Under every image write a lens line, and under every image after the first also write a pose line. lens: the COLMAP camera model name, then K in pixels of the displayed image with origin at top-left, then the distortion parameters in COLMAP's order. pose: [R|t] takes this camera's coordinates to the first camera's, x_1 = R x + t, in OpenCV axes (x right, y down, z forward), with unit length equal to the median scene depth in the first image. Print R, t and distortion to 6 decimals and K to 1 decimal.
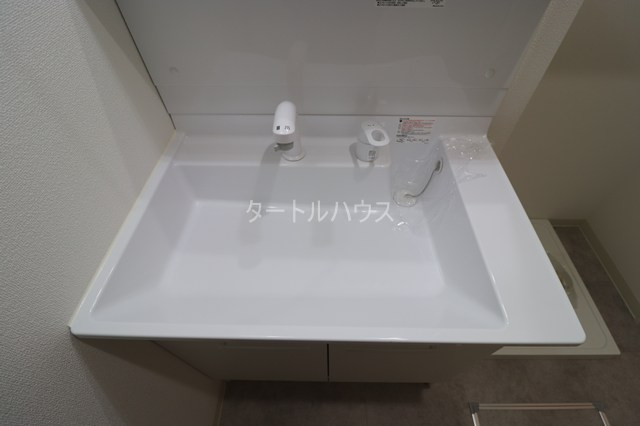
lens RADIAL K [[295.8, 0, 324.2], [0, 295.8, 210.3], [0, 0, 1]] dist [-0.027582, -0.000328]
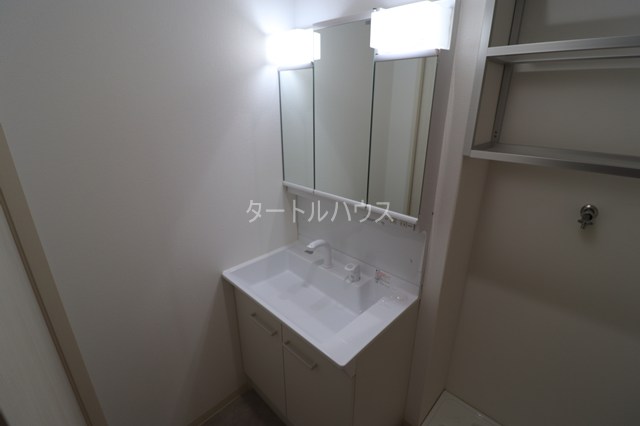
lens RADIAL K [[295.8, 0, 324.2], [0, 295.8, 210.3], [0, 0, 1]] dist [-0.027582, -0.000328]
pose [[0.727999, 0.237375, -0.643172, 1.115724], [-0.532978, 0.786041, -0.313168, 0.170628], [0.431221, 0.570782, 0.698753, -0.709099]]
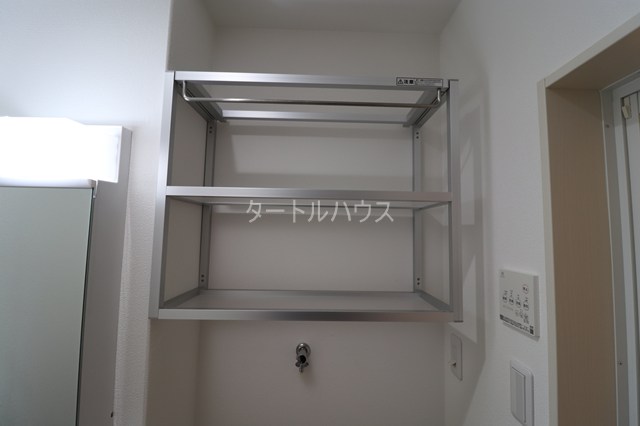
lens RADIAL K [[295.8, 0, 324.2], [0, 295.8, 210.3], [0, 0, 1]] dist [-0.027582, -0.000328]
pose [[0.999323, 0.020258, 0.030719, 1.195160], [0.013838, 0.566628, -0.823857, -0.185504], [-0.034096, 0.823724, 0.565964, -0.495926]]
